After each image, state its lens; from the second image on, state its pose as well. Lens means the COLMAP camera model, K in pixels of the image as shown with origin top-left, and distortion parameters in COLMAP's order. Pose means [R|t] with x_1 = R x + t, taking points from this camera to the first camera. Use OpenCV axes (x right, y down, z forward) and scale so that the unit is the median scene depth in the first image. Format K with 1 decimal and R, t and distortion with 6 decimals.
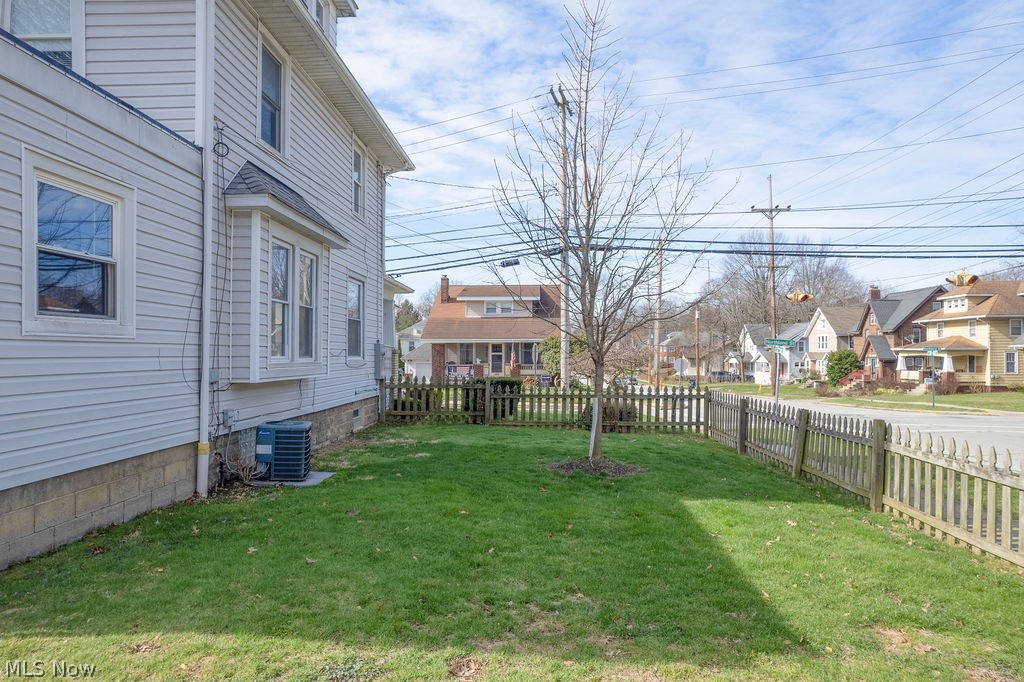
lens RADIAL K [[652.6, 0, 509.3], [0, 652.6, 347.8], [0, 0, 1]] dist [-0.068533, 0.057712]
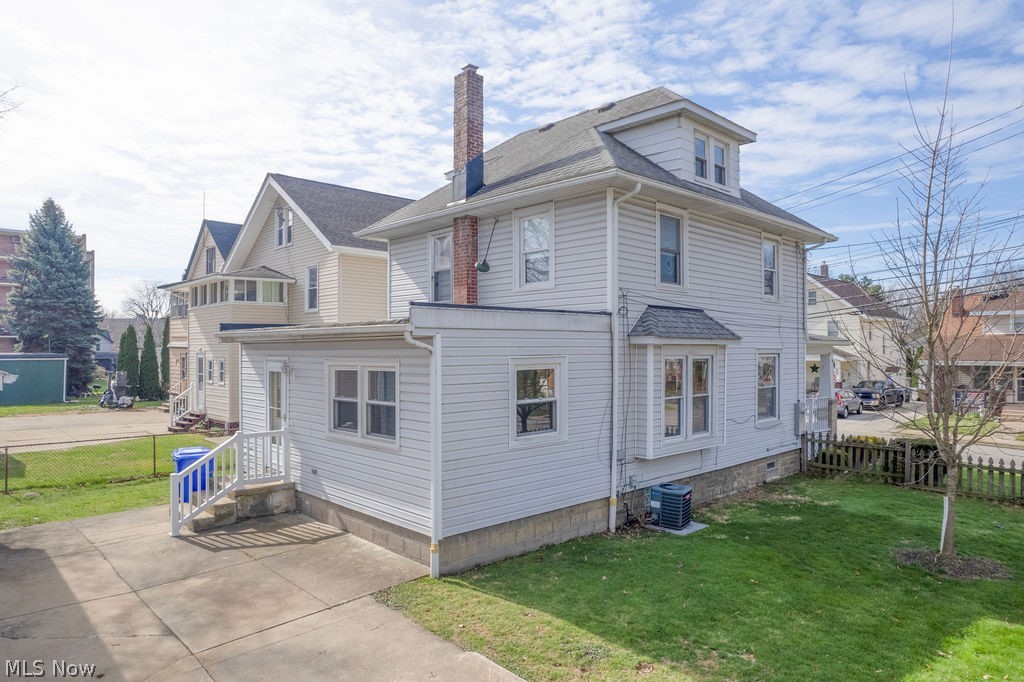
lens RADIAL K [[652.6, 0, 509.3], [0, 652.6, 347.8], [0, 0, 1]] dist [-0.068533, 0.057712]
pose [[0.719230, -0.001686, -0.694770, 0.456518], [0.005971, 0.999975, 0.003754, -0.231242], [0.694747, -0.006848, 0.719222, -0.331862]]
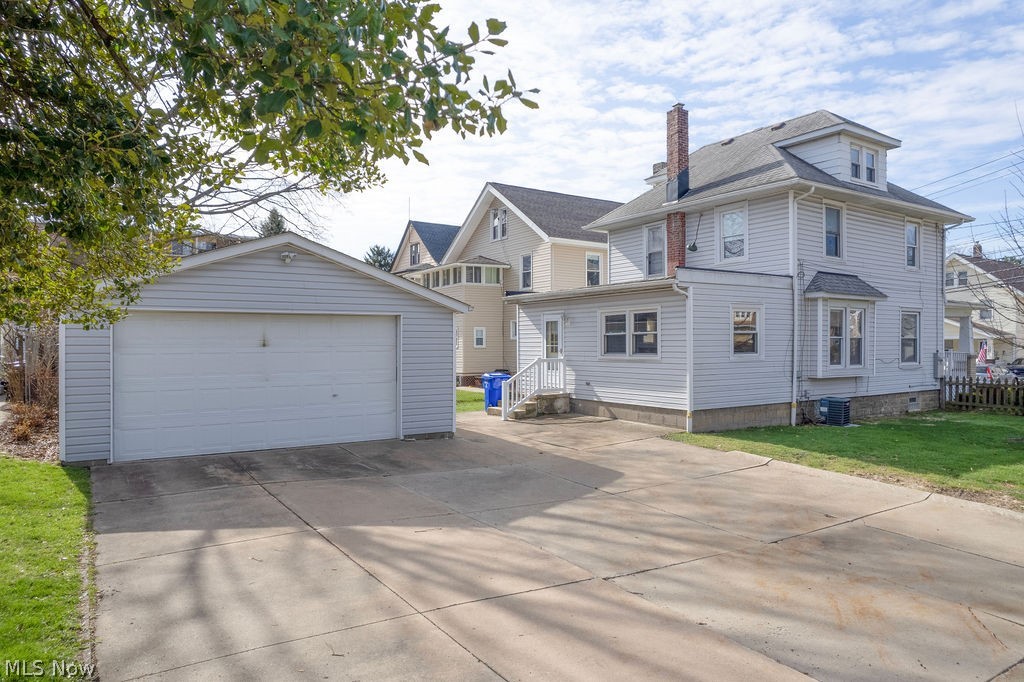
lens RADIAL K [[649.7, 0, 513.1], [0, 649.7, 345.3], [0, 0, 1]] dist [-0.076914, 0.078540]
pose [[0.582518, 0.002465, -0.812814, 0.814354], [0.008236, 0.999926, 0.008934, -0.089635], [0.812776, -0.011899, 0.582455, -1.166883]]
